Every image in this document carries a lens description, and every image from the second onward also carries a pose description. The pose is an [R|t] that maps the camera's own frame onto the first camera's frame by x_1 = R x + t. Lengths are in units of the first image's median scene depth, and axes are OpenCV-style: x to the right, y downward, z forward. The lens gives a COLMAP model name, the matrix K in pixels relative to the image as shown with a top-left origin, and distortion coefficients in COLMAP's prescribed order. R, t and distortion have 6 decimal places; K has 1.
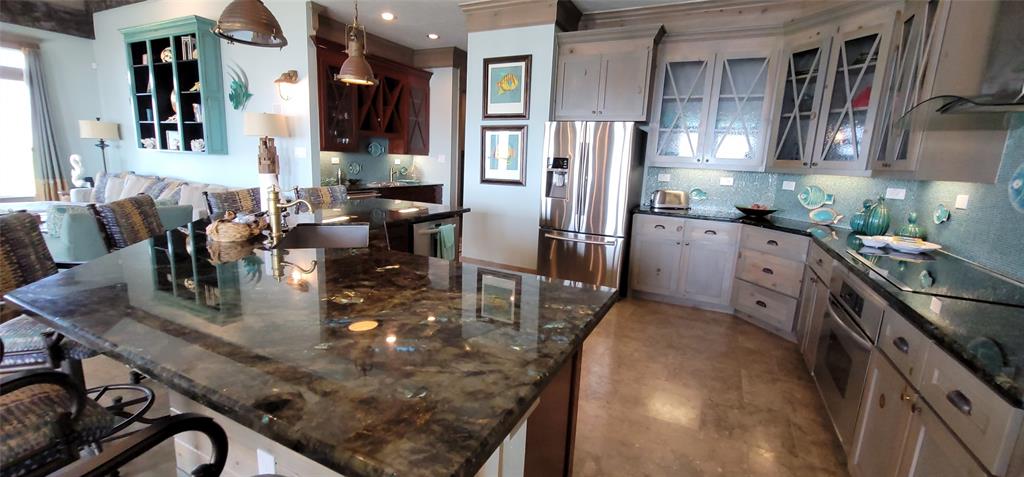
lens RADIAL K [[420.3, 0, 512.3], [0, 420.3, 239.5], [0, 0, 1]] dist [-0.004826, -0.000462]
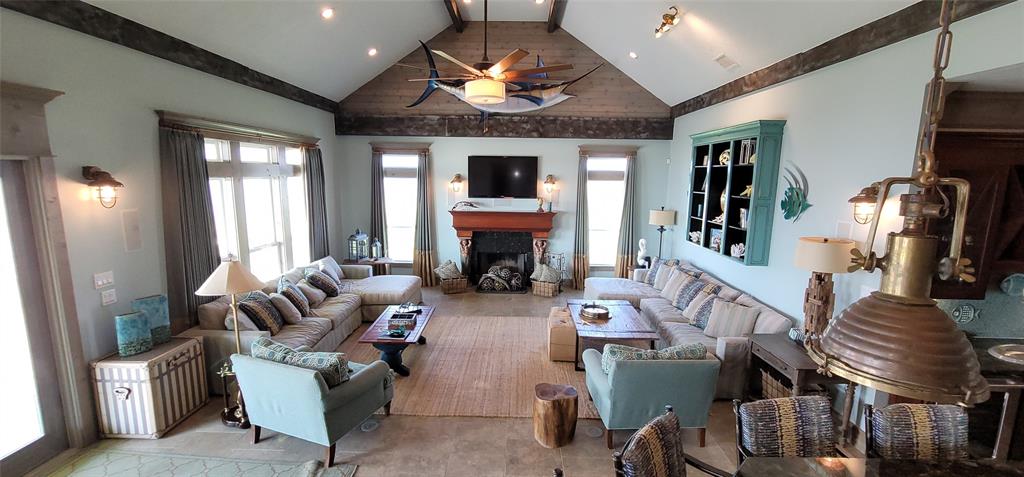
lens RADIAL K [[420.3, 0, 512.8], [0, 420.3, 241.4], [0, 0, 1]] dist [-0.004826, -0.000462]
pose [[0.439525, 0.103527, -0.892245, -0.136106], [-0.160604, 0.986386, 0.035336, -0.198017], [0.883756, 0.127767, 0.450168, 0.130400]]
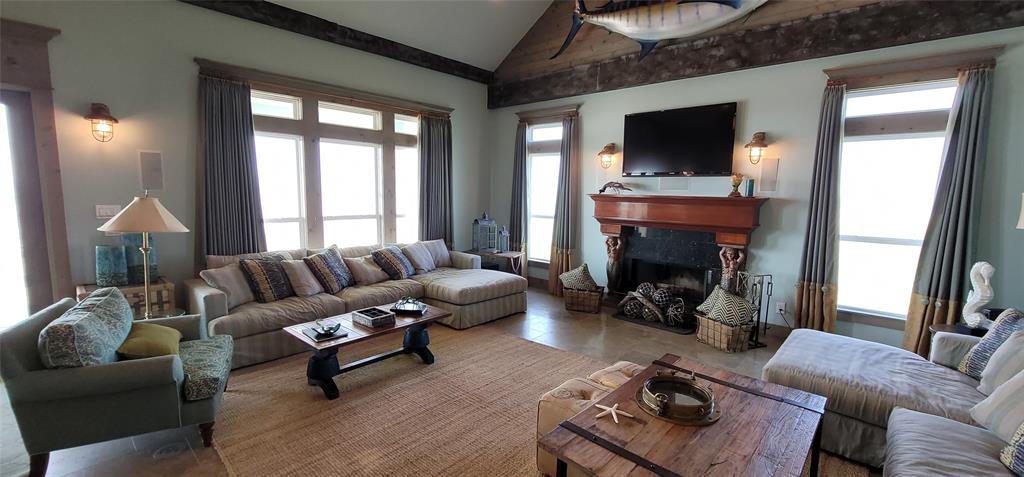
lens RADIAL K [[420.3, 0, 519.0], [0, 420.3, 240.9], [0, 0, 1]] dist [-0.004826, -0.000462]
pose [[-0.259985, 0.062764, -0.963571, -0.482694], [-0.208132, 0.970787, 0.119391, -0.192263], [0.942915, 0.231590, -0.239326, 0.663739]]
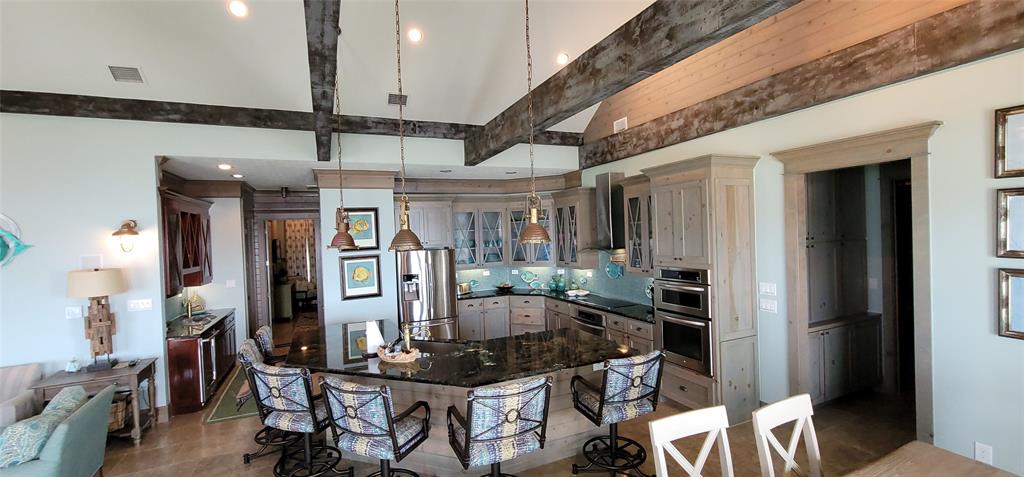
lens RADIAL K [[420.3, 0, 513.0], [0, 420.3, 242.1], [0, 0, 1]] dist [-0.004826, -0.000462]
pose [[0.632108, -0.084091, 0.770304, -0.603428], [0.208898, 0.975782, -0.064898, -0.098109], [-0.746191, 0.201938, 0.634365, -0.192723]]
